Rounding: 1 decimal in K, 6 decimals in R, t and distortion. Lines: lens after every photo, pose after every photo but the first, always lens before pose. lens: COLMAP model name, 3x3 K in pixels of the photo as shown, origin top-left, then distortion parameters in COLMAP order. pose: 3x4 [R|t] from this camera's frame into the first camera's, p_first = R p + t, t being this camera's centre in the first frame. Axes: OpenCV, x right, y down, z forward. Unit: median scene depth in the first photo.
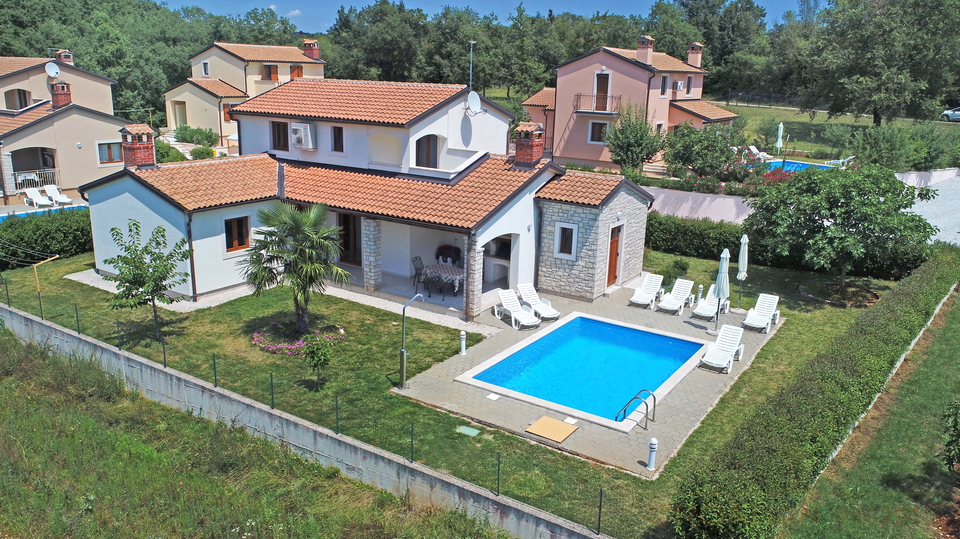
lens RADIAL K [[706.2, 0, 480.0], [0, 706.2, 269.5], [0, 0, 1]] dist [0.000443, -0.005434]
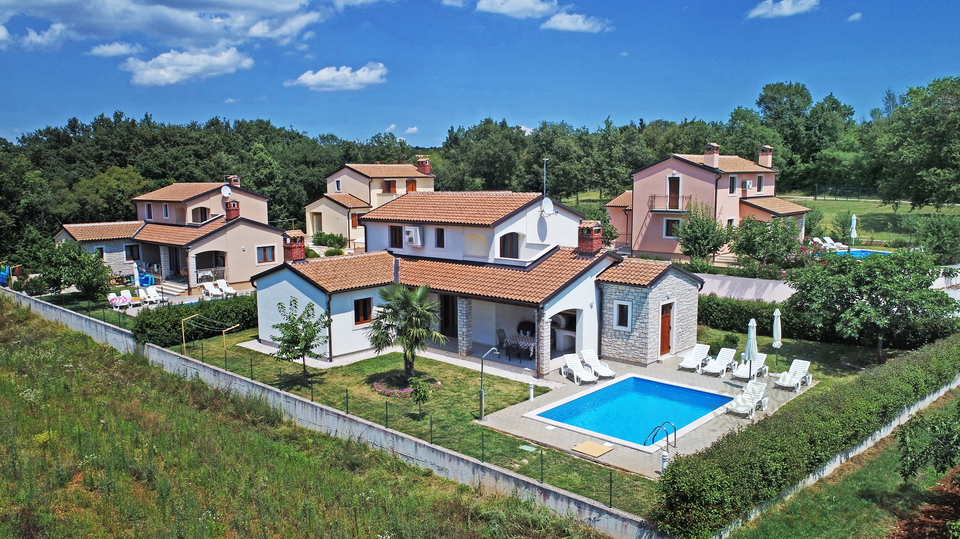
lens RADIAL K [[706.2, 0, 480.0], [0, 706.2, 269.5], [0, 0, 1]] dist [0.000443, -0.005434]
pose [[0.987773, -0.017998, -0.154855, 0.067714], [-0.004110, 0.989962, -0.141275, 0.052837], [0.155844, 0.140184, 0.977784, -0.233590]]
